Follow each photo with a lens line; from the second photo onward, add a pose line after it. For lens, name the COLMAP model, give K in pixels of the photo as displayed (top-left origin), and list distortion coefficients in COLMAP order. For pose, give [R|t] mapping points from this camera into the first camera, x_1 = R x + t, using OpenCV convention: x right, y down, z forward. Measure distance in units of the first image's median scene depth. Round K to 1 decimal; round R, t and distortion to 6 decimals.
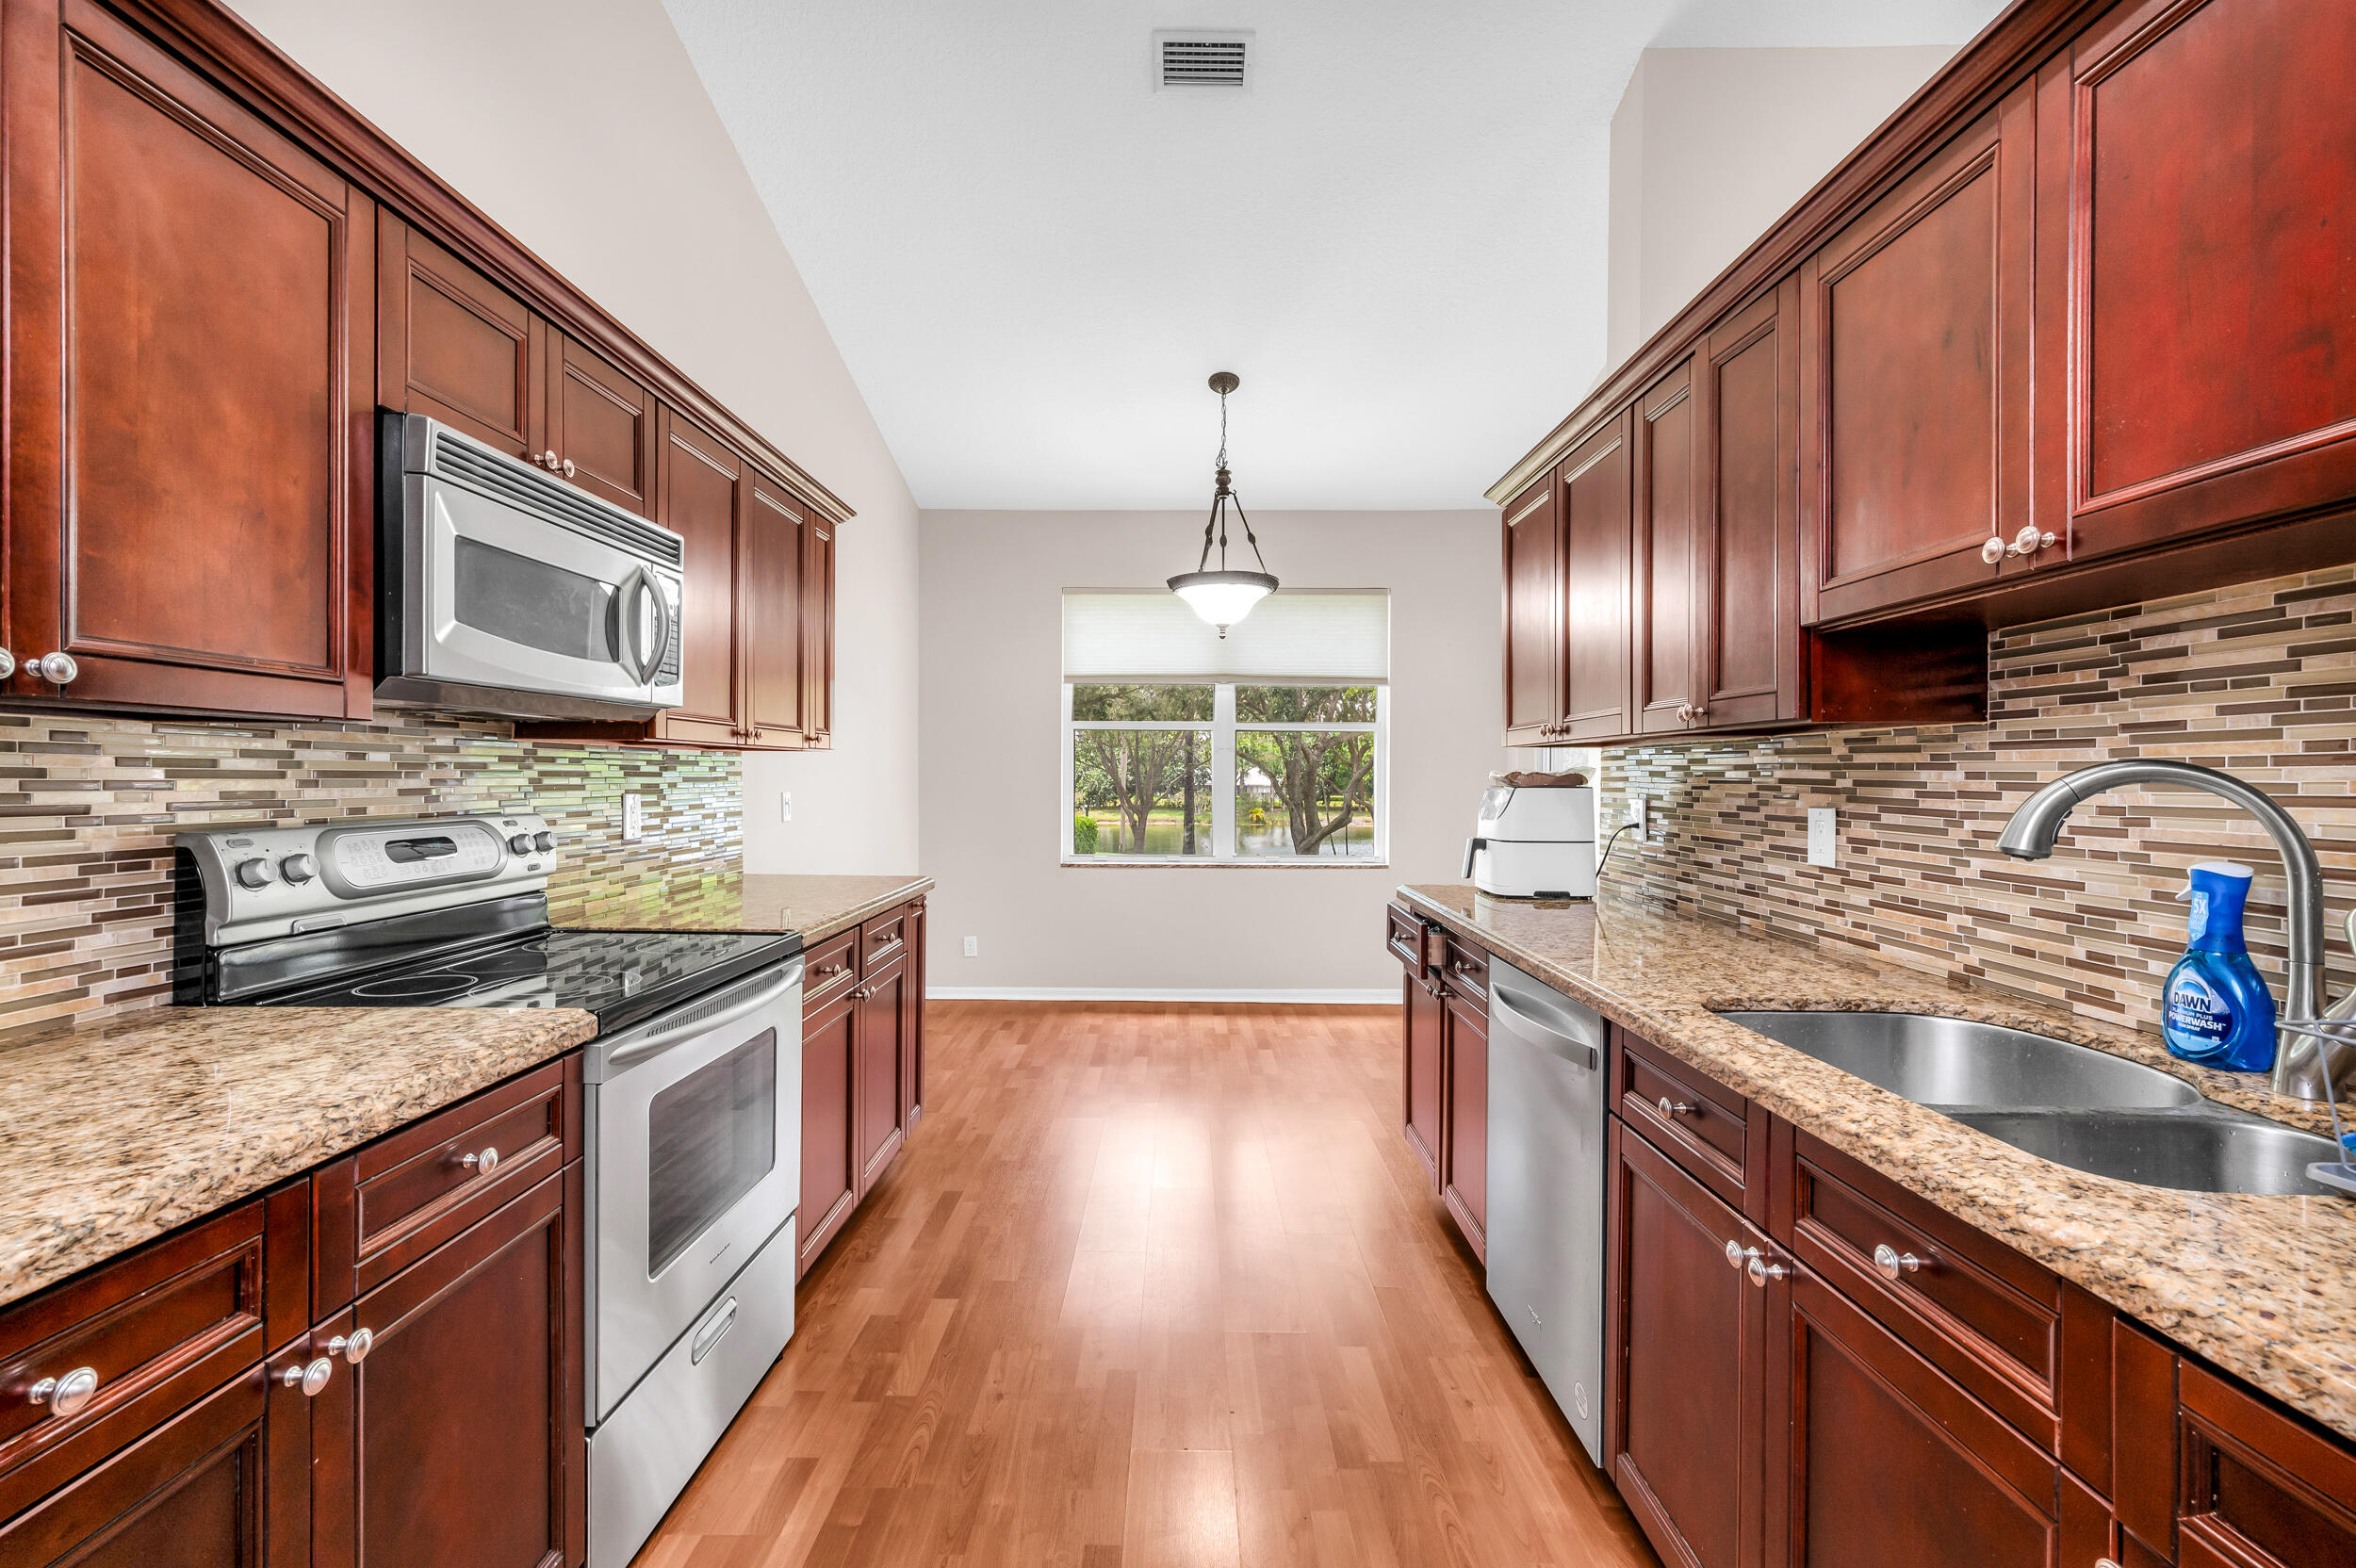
lens RADIAL K [[993.0, 0, 1174.4], [0, 993.0, 774.2], [0, 0, 1]] dist [0.002907, 0.000196]
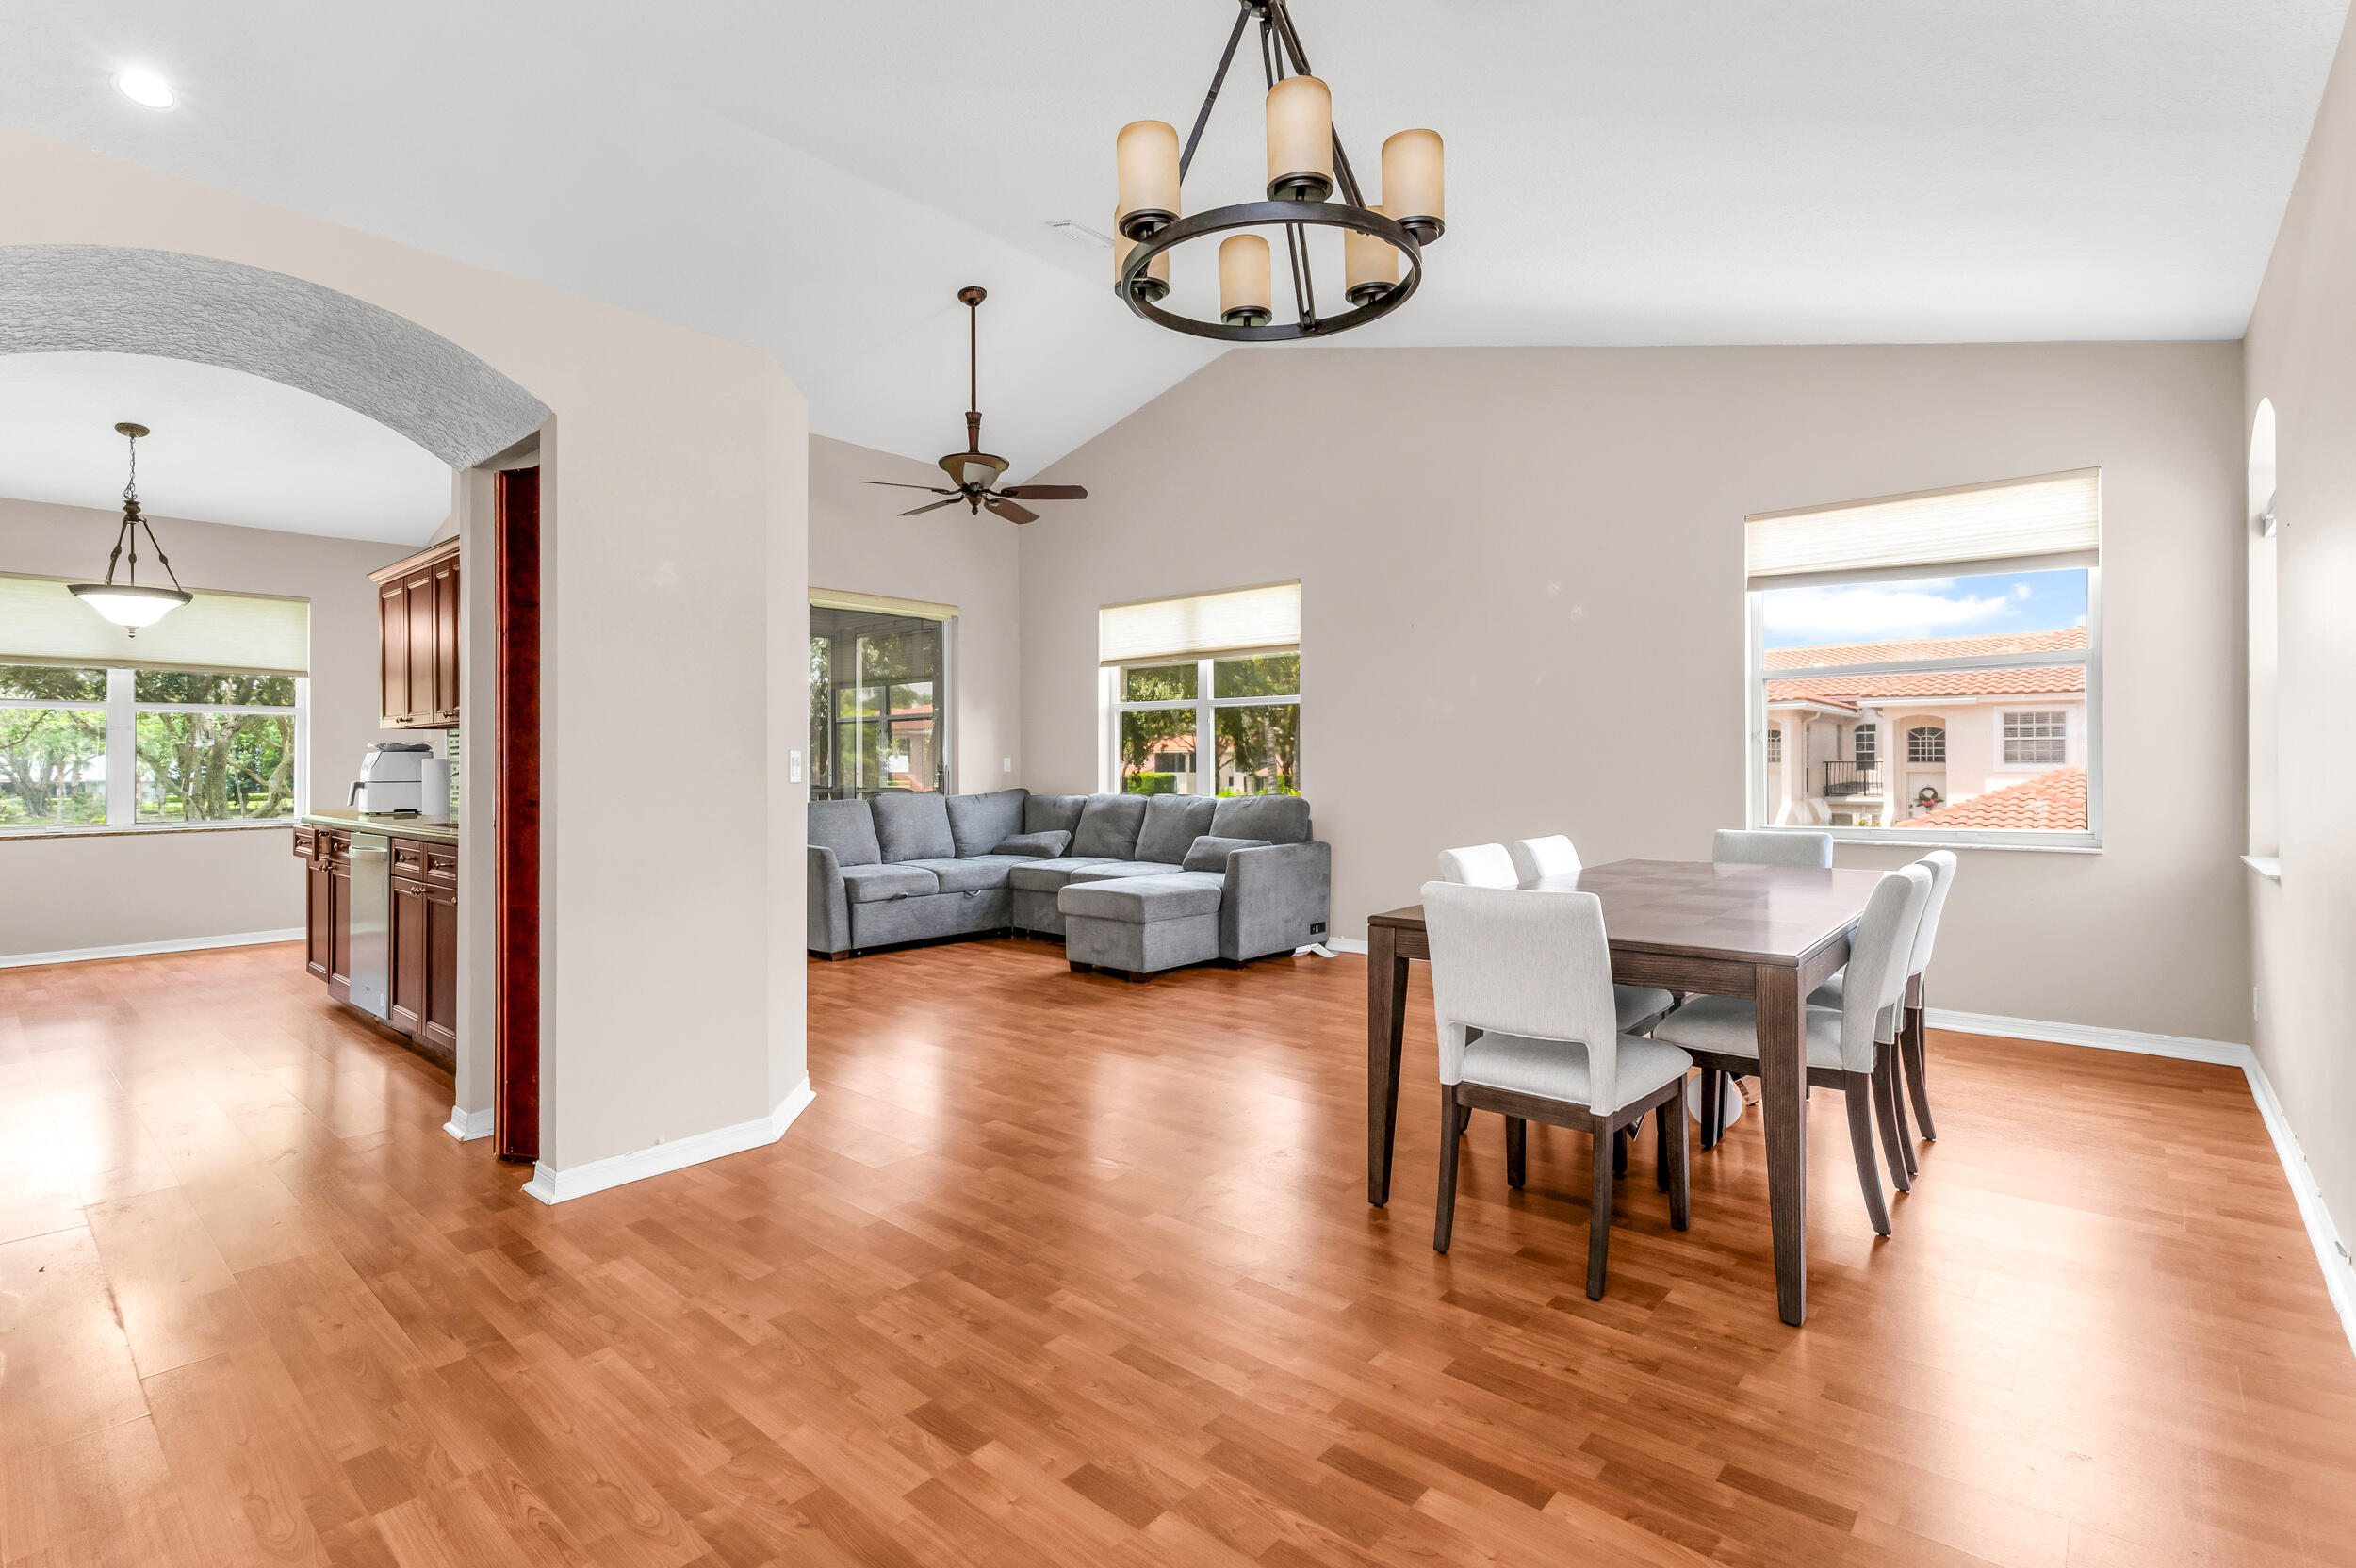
lens RADIAL K [[1094.3, 0, 1199.8], [0, 1094.3, 754.2], [0, 0, 1]] dist [-0.005120, -0.000333]
pose [[0.642169, -0.003215, 0.766556, -0.380702], [0.009849, 0.999943, -0.004057, 0.072505], [-0.766500, 0.010155, 0.642165, -2.454888]]
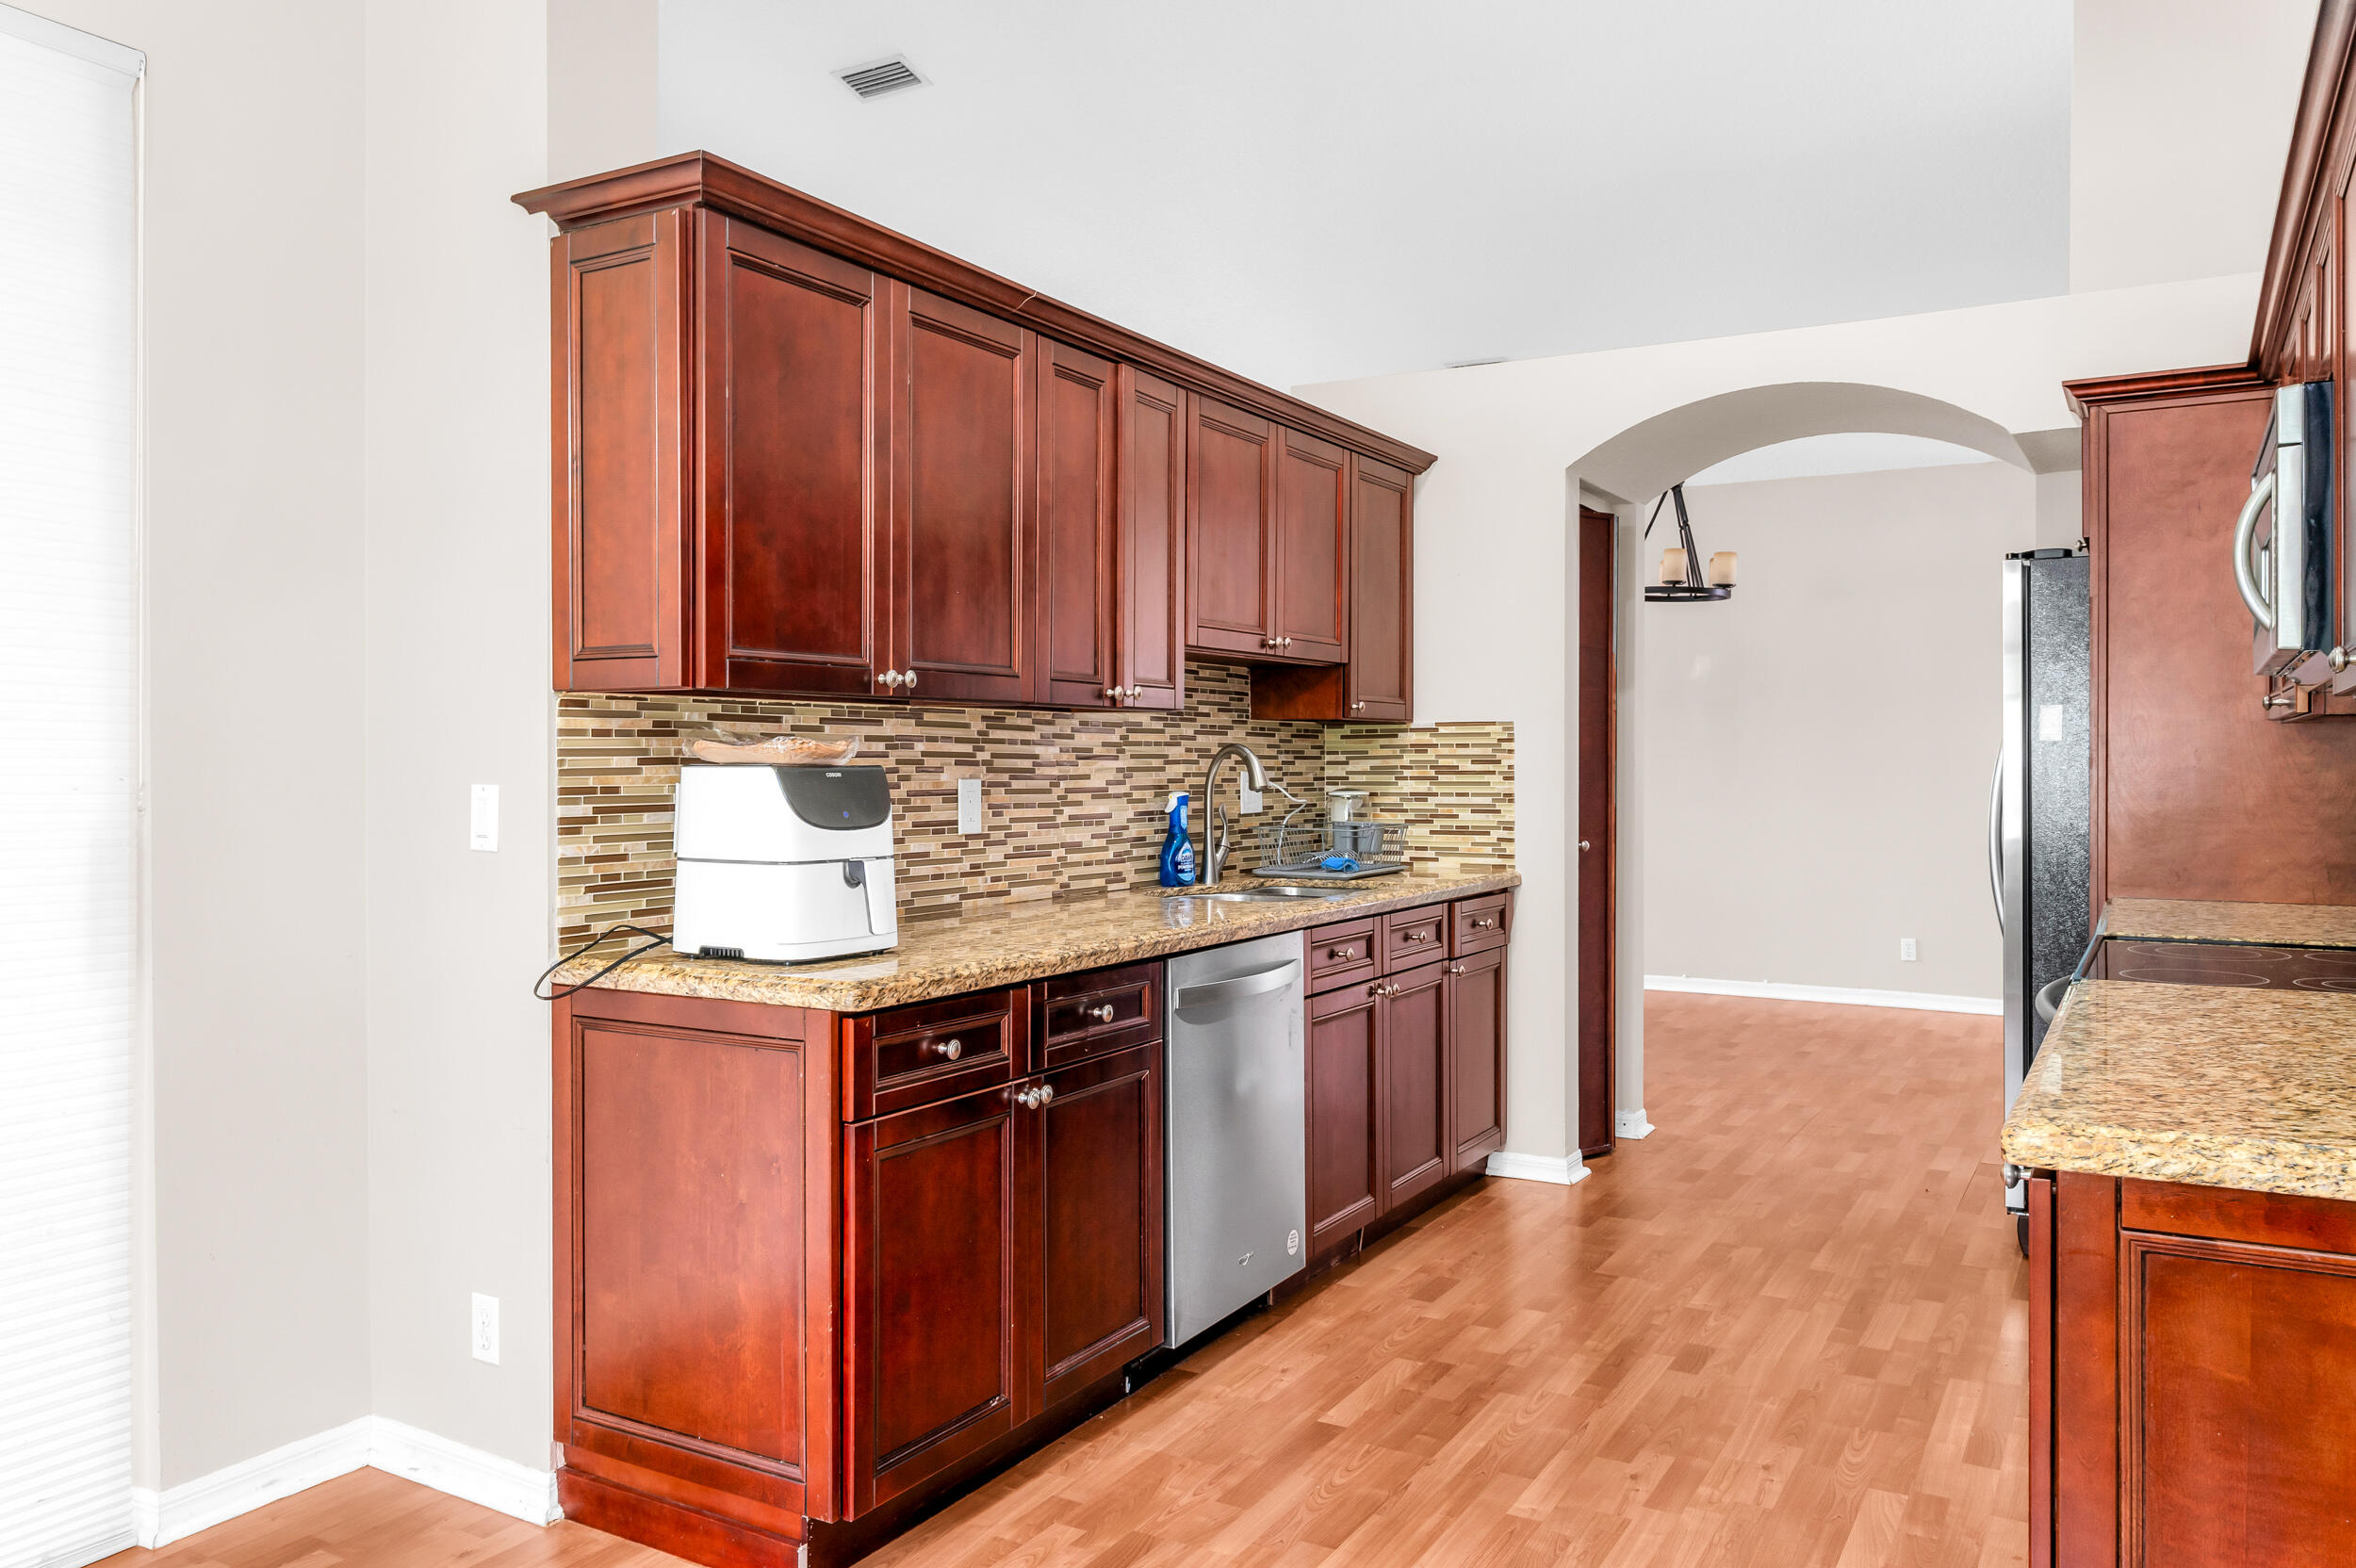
lens RADIAL K [[1708.4, 0, 1173.9], [0, 1708.4, 781.8], [0, 0, 1]] dist [0.005772, -0.000048]
pose [[-0.867598, -0.012836, 0.497101, -0.464222], [-0.006416, 0.999873, 0.014621, 0.008761], [-0.497225, 0.009495, -0.867569, 2.558918]]
